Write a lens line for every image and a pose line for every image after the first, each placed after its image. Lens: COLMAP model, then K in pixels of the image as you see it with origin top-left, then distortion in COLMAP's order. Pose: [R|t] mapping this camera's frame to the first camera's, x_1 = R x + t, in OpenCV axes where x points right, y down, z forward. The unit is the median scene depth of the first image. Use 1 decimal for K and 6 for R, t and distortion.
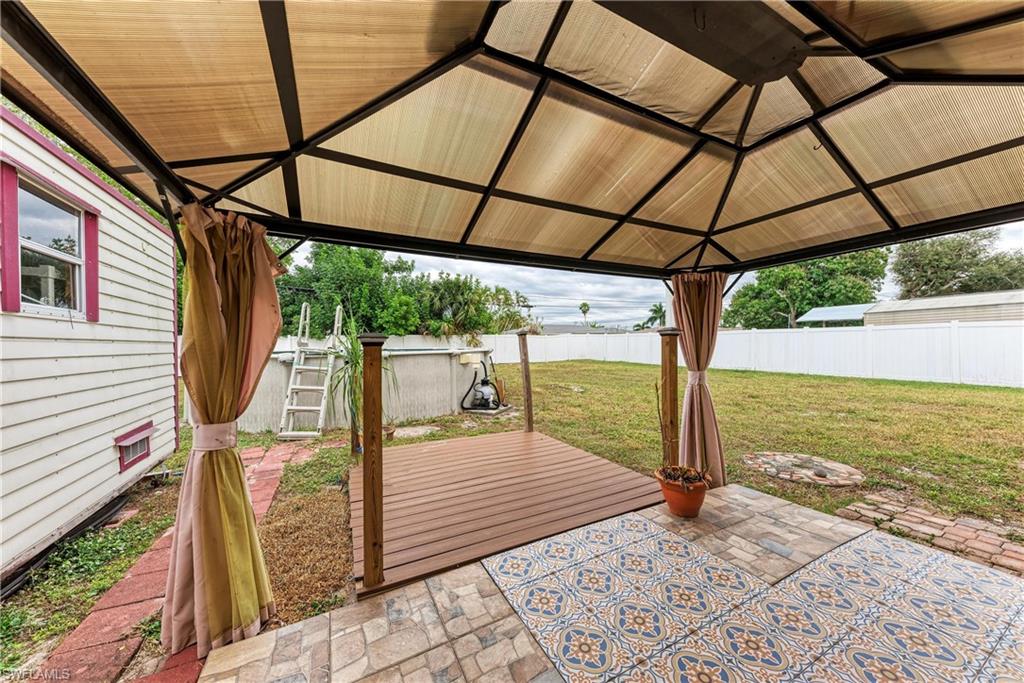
lens RADIAL K [[356.8, 0, 512.7], [0, 356.8, 345.1], [0, 0, 1]] dist [0.004611, -0.000821]
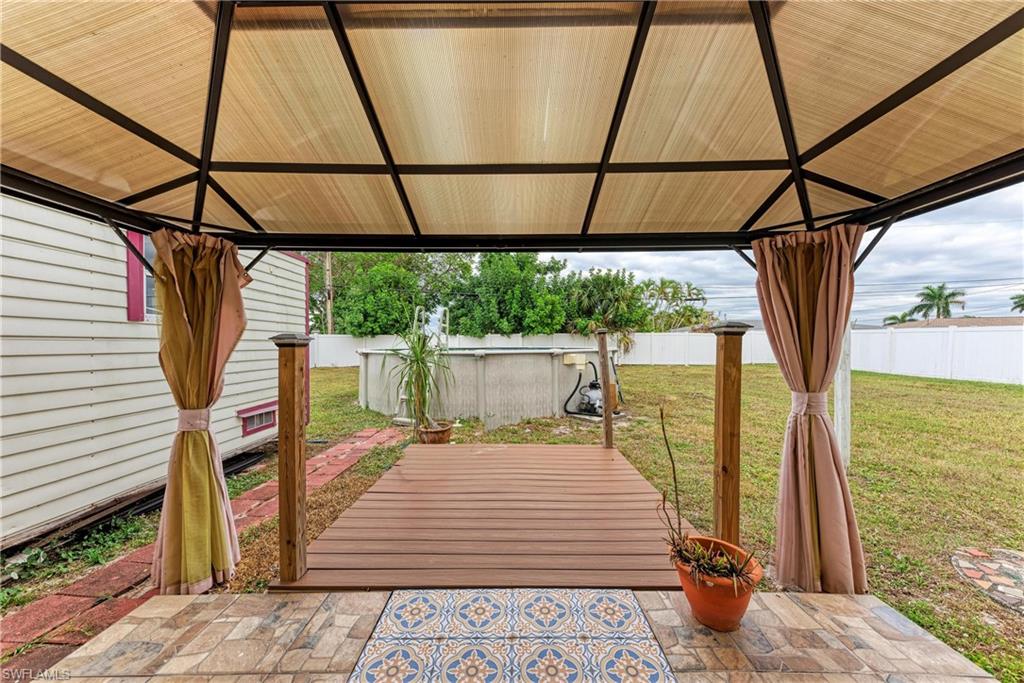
lens RADIAL K [[356.8, 0, 511.4], [0, 356.8, 344.3], [0, 0, 1]] dist [0.004611, -0.000821]
pose [[0.883512, 0.008677, -0.468328, 0.172460], [-0.007289, 0.999962, 0.004776, -0.003986], [0.468351, -0.000806, 0.883542, 0.106230]]
